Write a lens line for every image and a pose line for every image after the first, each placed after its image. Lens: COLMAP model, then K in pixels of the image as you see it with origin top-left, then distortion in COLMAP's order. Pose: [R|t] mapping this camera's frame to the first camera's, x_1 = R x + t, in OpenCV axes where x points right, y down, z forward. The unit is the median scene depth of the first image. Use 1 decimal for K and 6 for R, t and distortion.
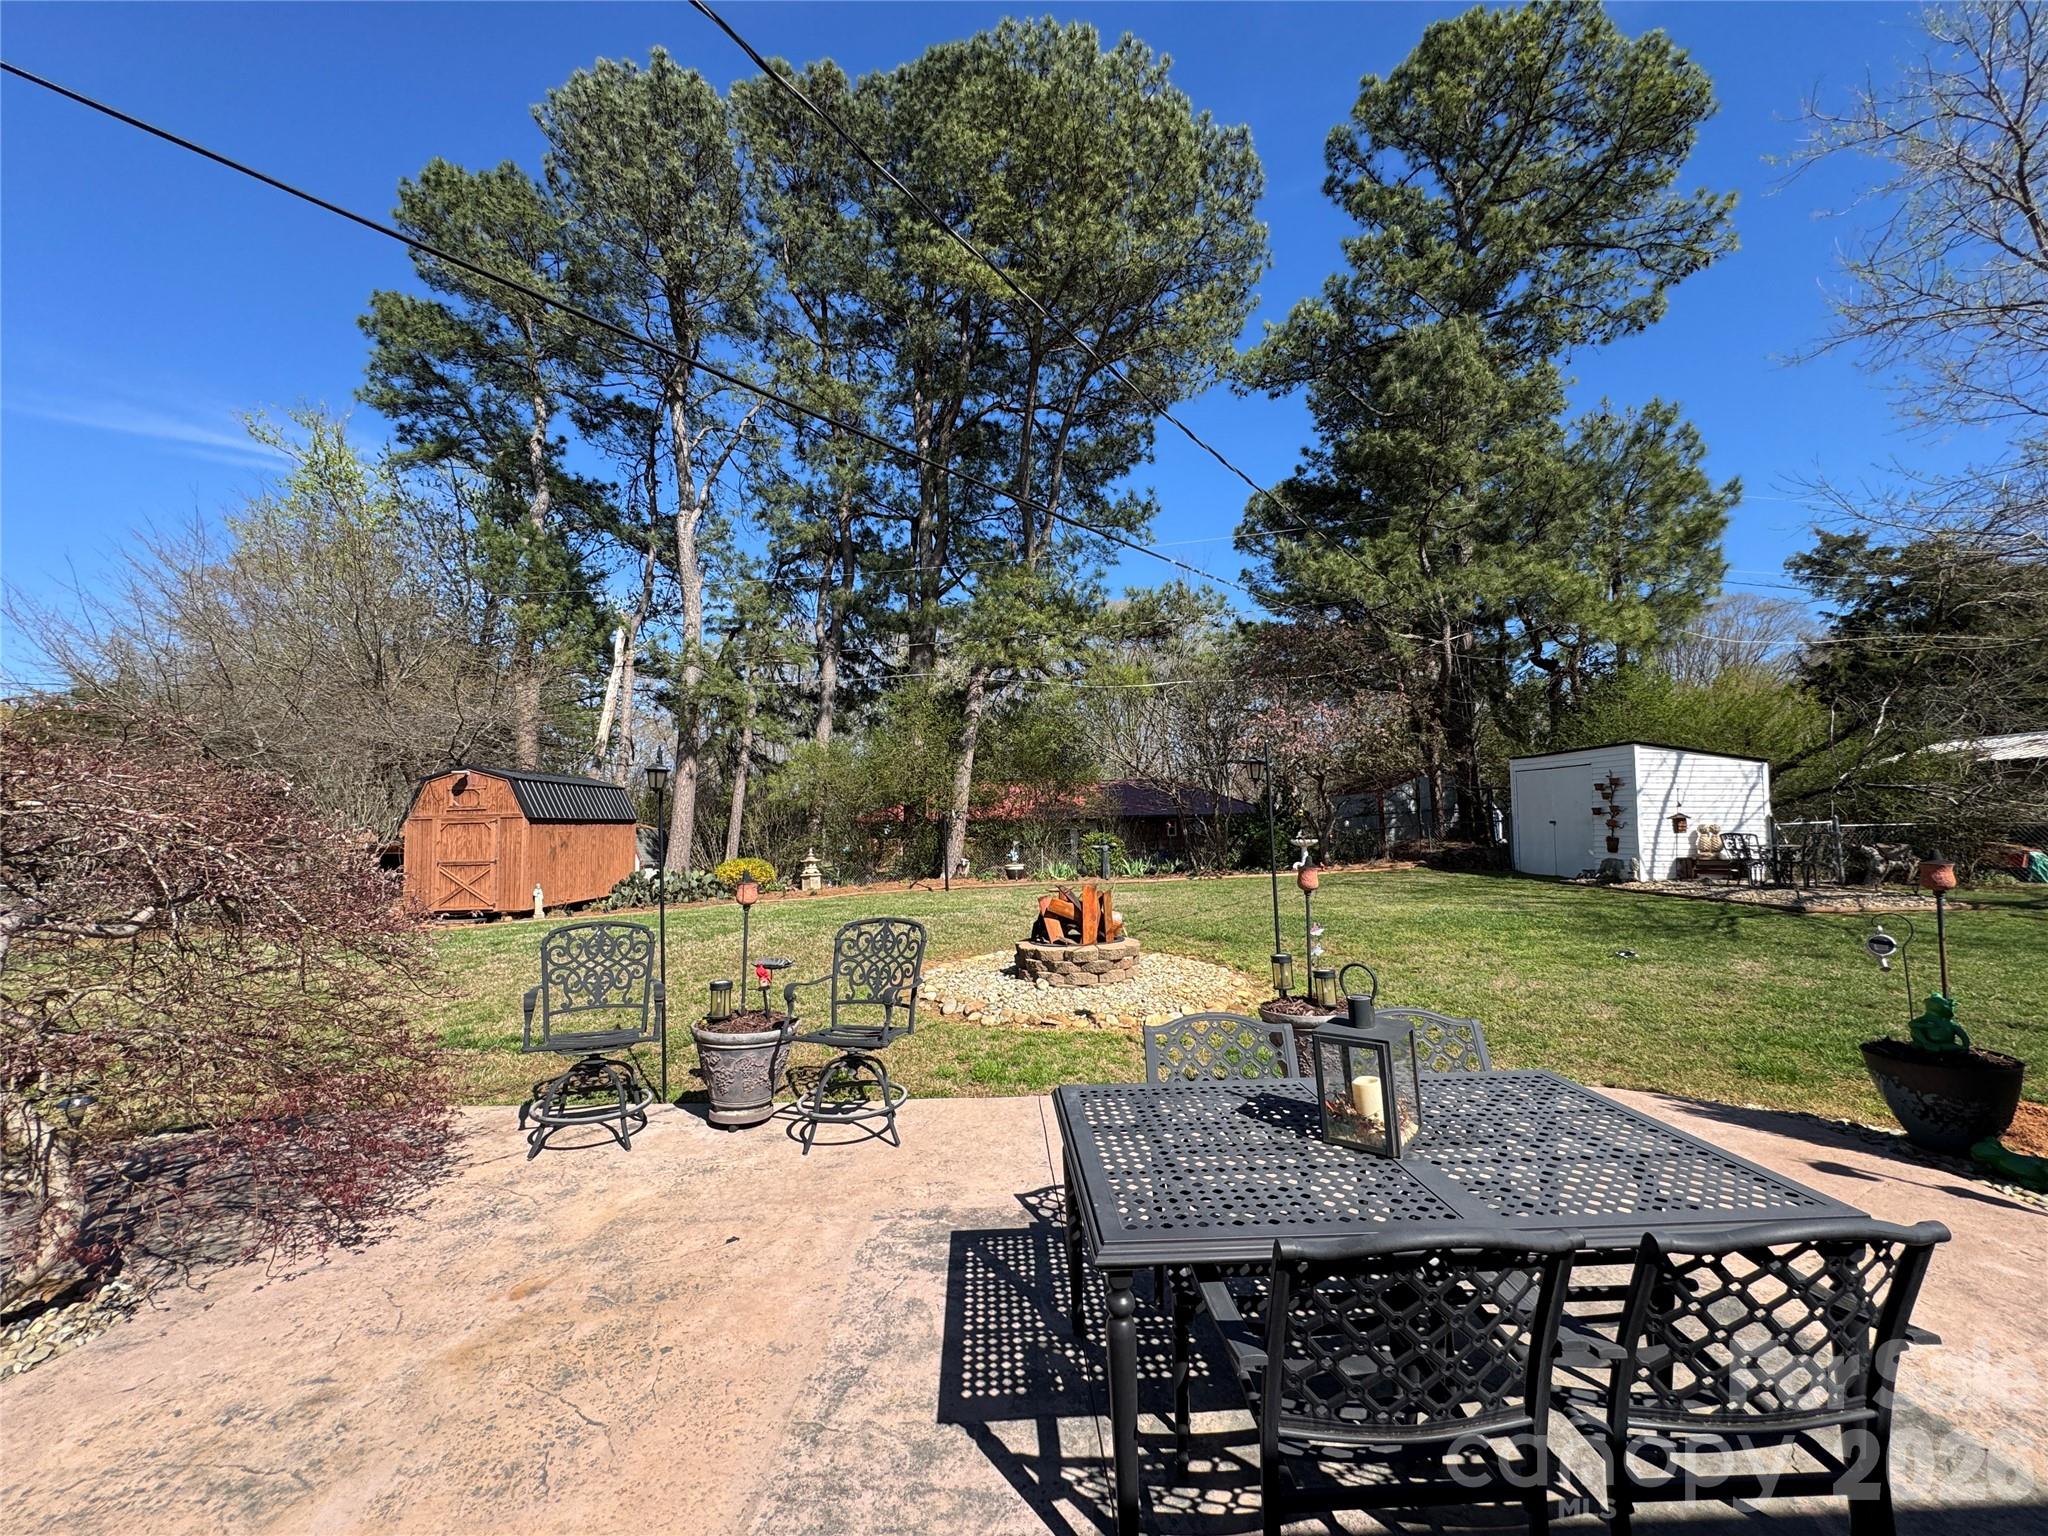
lens RADIAL K [[818.6, 0, 1024.3], [0, 818.6, 766.6], [0, 0, 1]] dist [-0.001771, 0.000033]
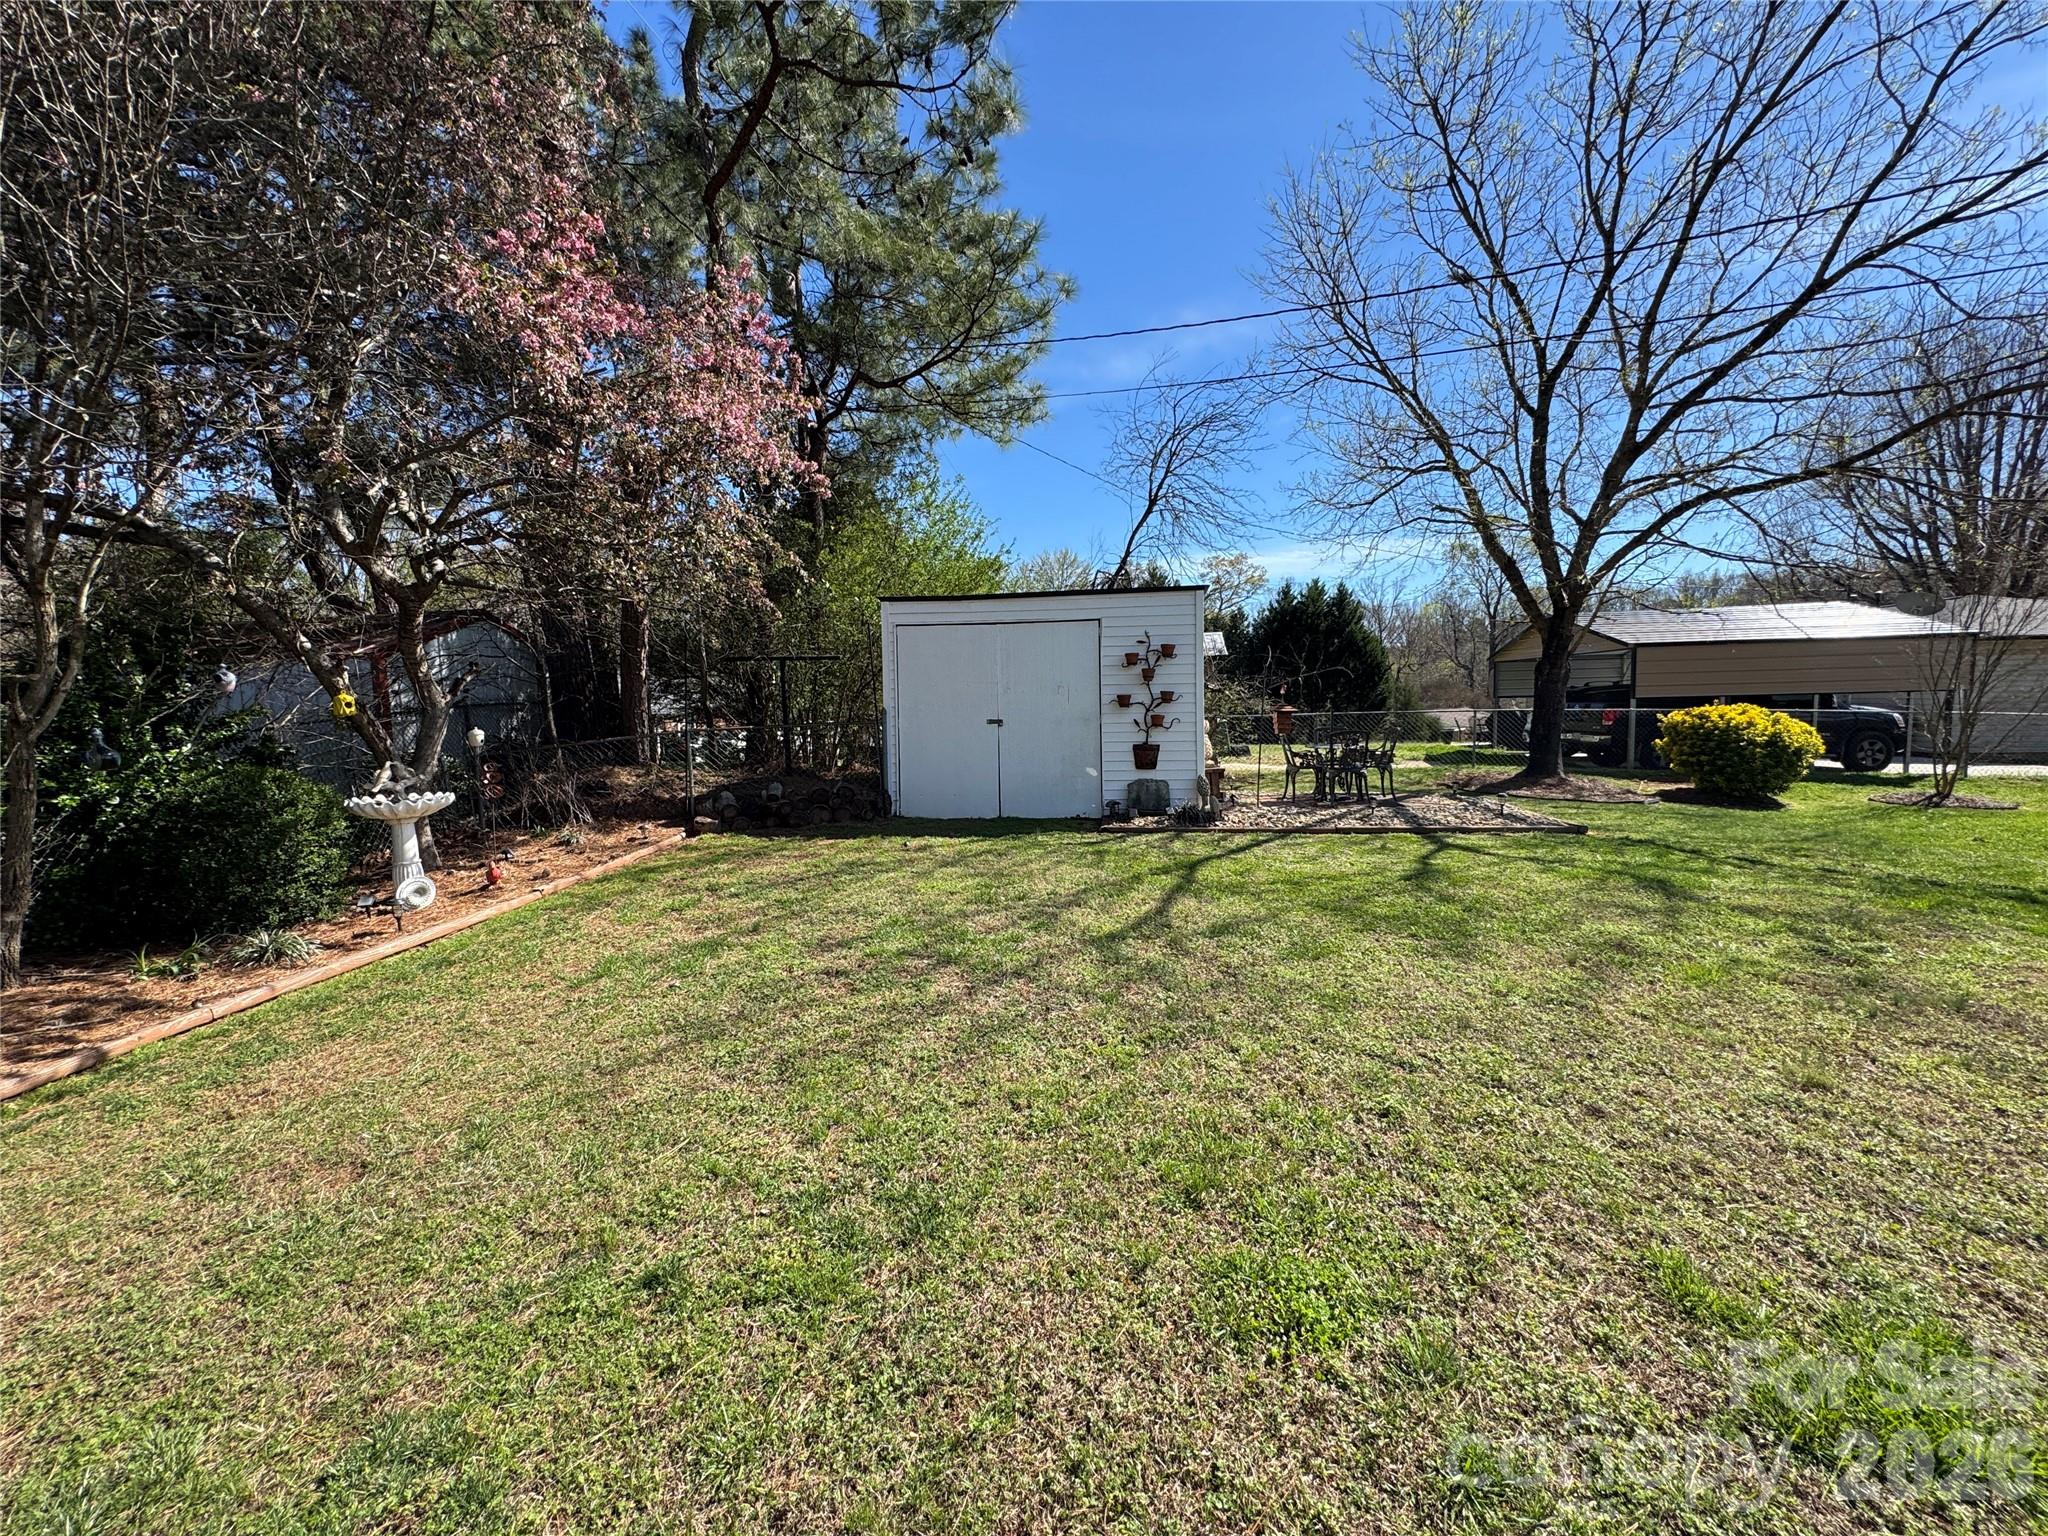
lens RADIAL K [[818.6, 0, 1023.5], [0, 818.6, 765.3], [0, 0, 1]] dist [-0.001771, 0.000033]
pose [[0.127641, -0.058849, 0.990073, 0.083461], [-0.046543, 0.996783, 0.065248, 0.049423], [-0.990728, -0.054409, 0.124491, 0.749170]]
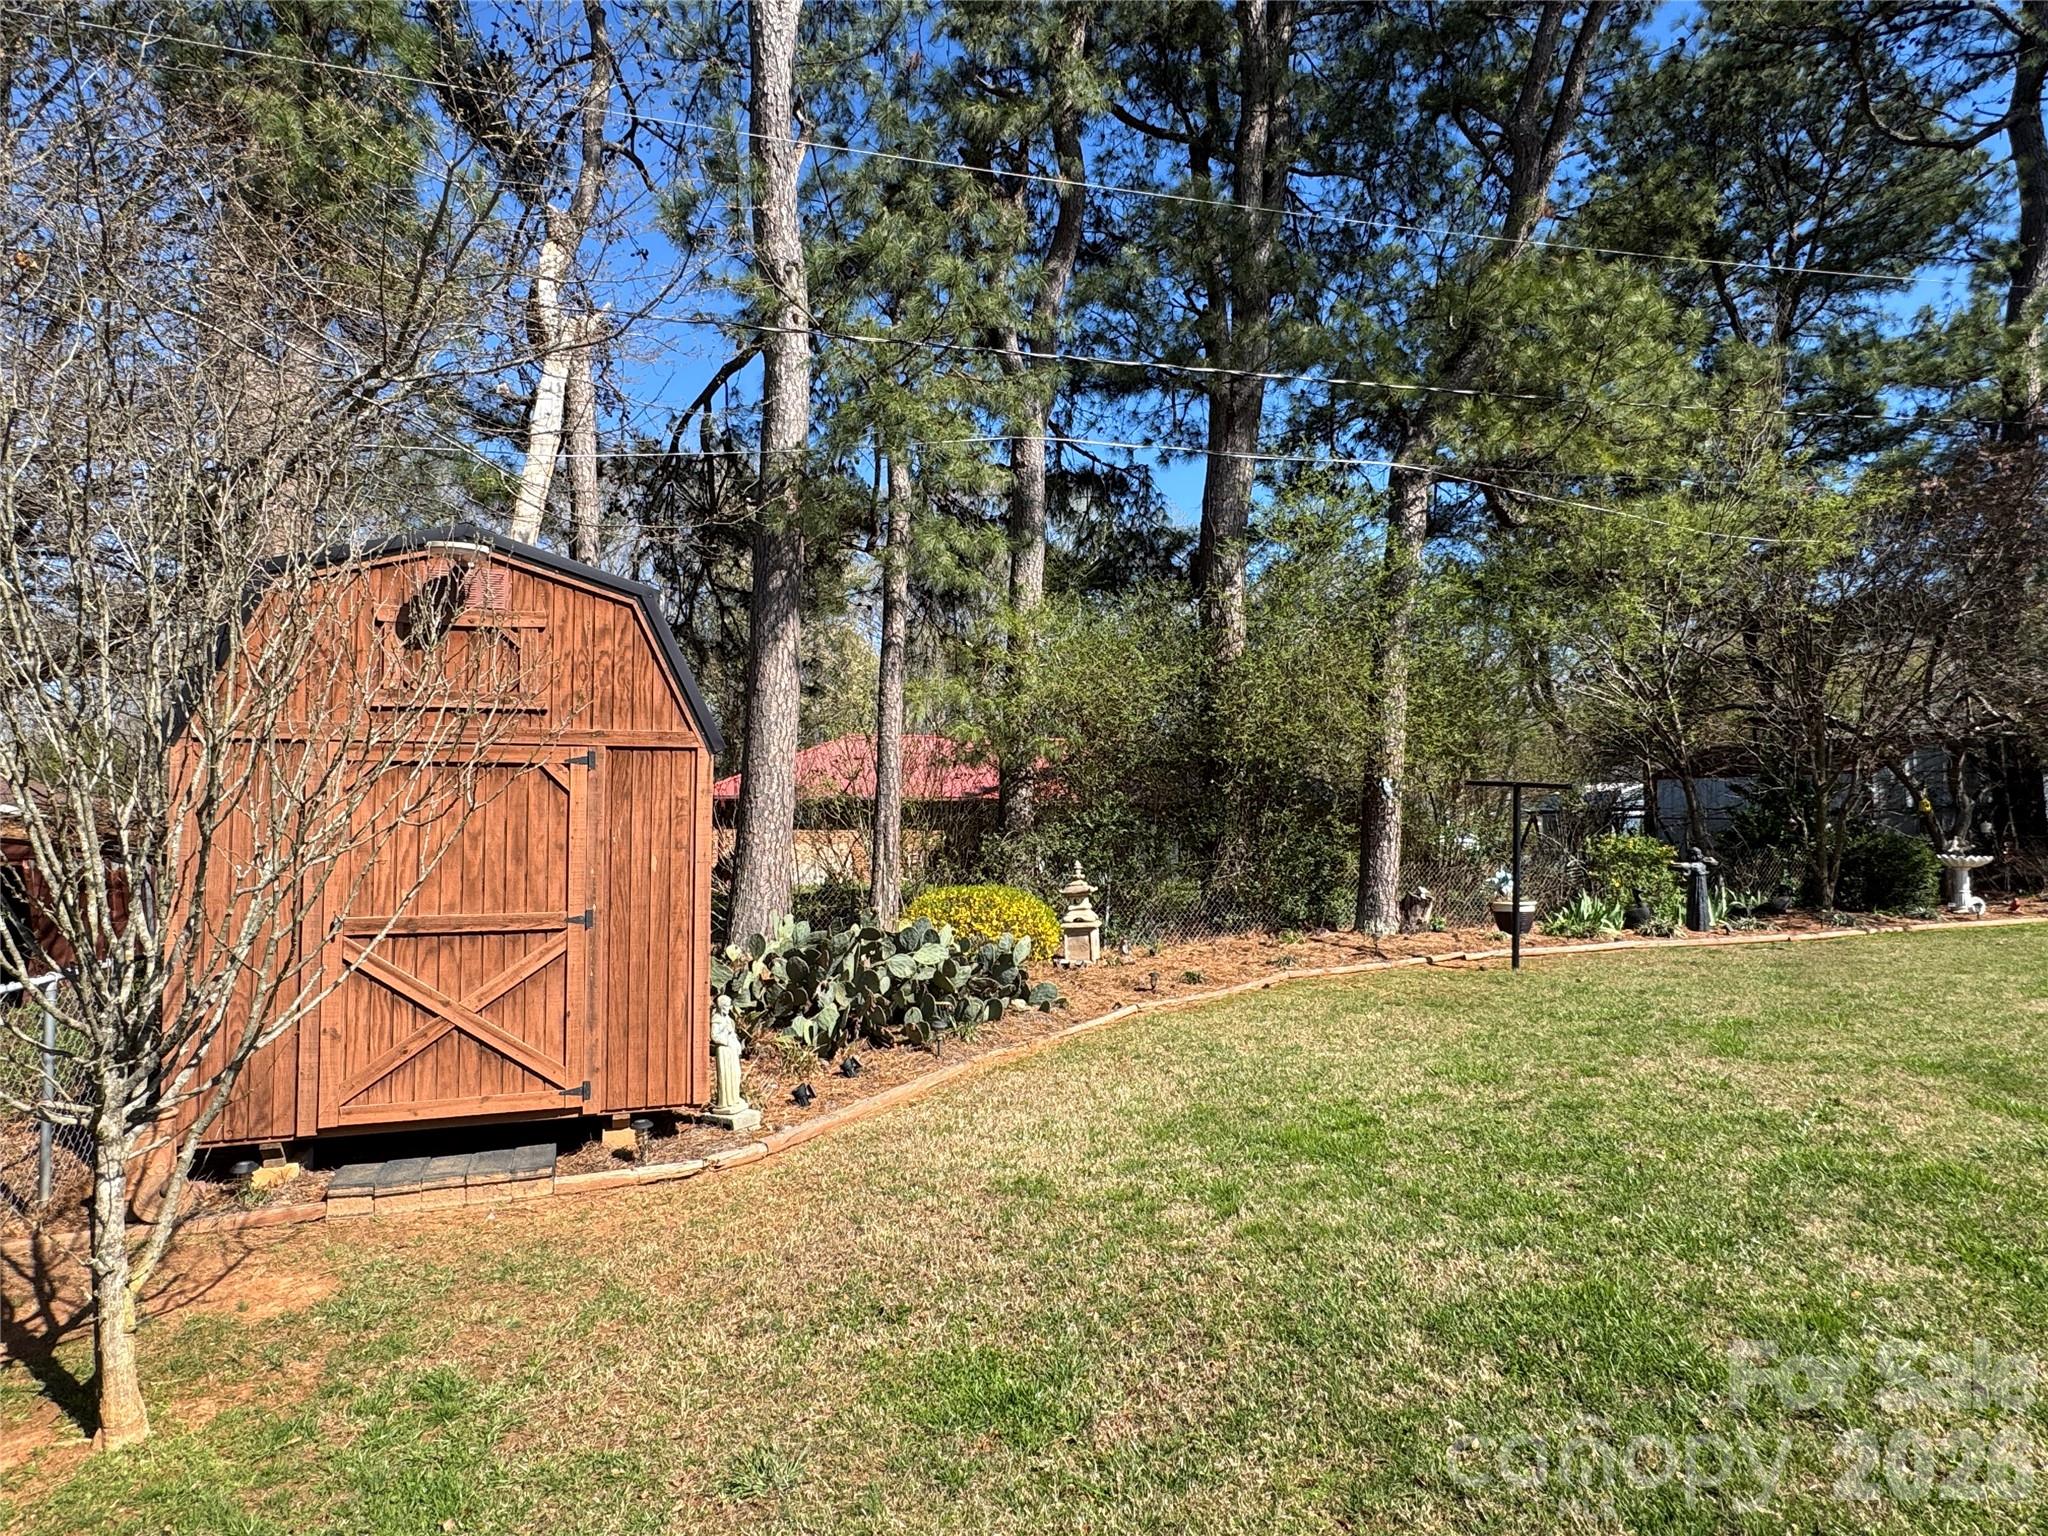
lens RADIAL K [[1150.3, 0, 1031.7], [0, 1150.3, 767.6], [0, 0, 1]] dist [-0.001413, -0.000157]
pose [[0.946078, 0.037309, 0.321784, -0.491976], [-0.048198, 0.998501, 0.025935, 0.041590], [-0.320334, -0.040045, 0.946458, 0.481239]]
